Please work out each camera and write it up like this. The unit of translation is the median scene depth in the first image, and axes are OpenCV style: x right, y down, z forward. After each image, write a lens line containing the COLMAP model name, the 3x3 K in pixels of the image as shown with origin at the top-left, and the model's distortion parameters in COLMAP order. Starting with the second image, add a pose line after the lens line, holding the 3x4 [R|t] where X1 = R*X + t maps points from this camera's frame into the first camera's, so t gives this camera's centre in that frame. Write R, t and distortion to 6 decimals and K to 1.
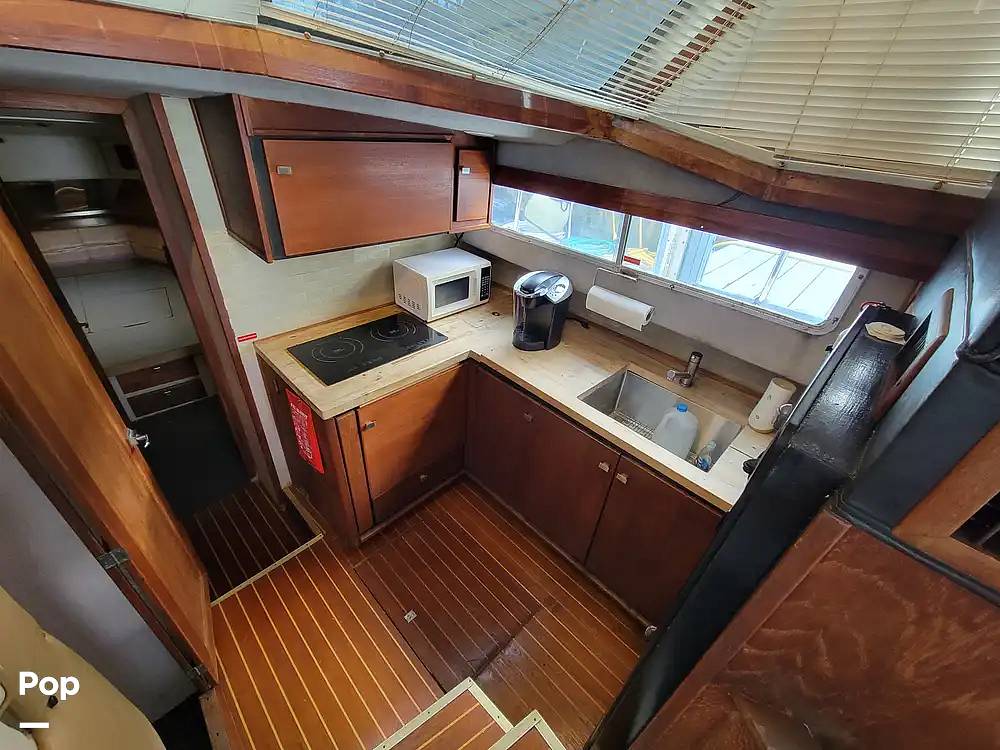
lens RADIAL K [[406.2, 0, 500.0], [0, 406.2, 375.0], [0, 0, 1]] dist [-0.005483, -0.000488]
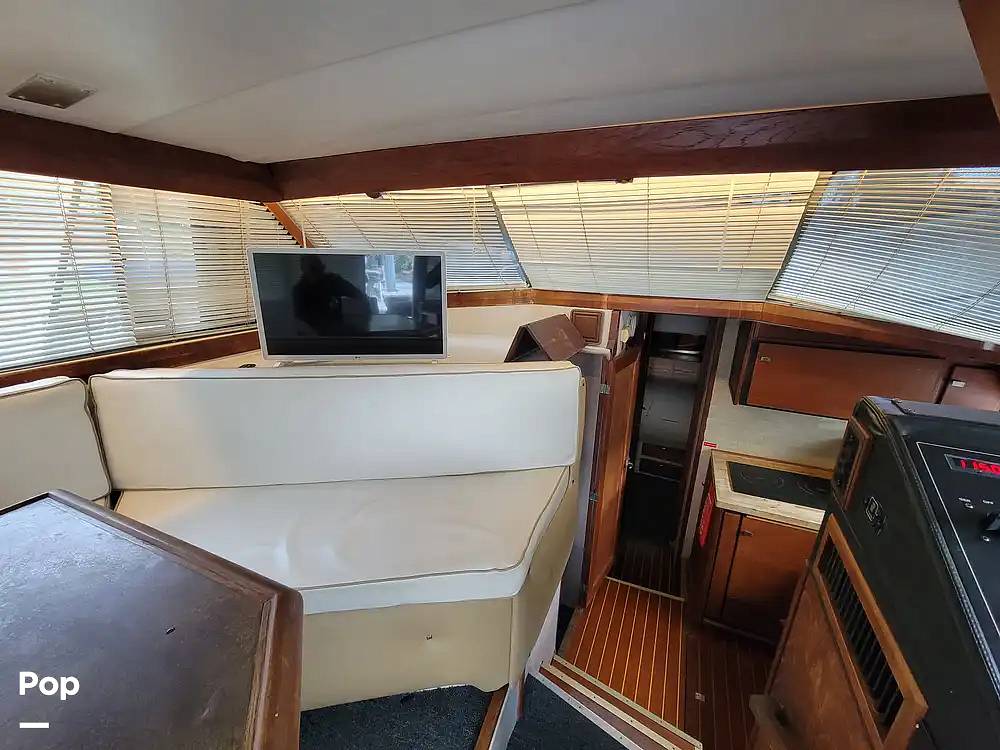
lens RADIAL K [[406.2, 0, 500.0], [0, 406.2, 375.0], [0, 0, 1]] dist [-0.005483, -0.000488]
pose [[0.335448, 0.207776, -0.918860, 0.474825], [-0.508106, 0.861245, 0.009254, 0.070650], [0.793286, 0.463774, 0.394475, -0.367917]]
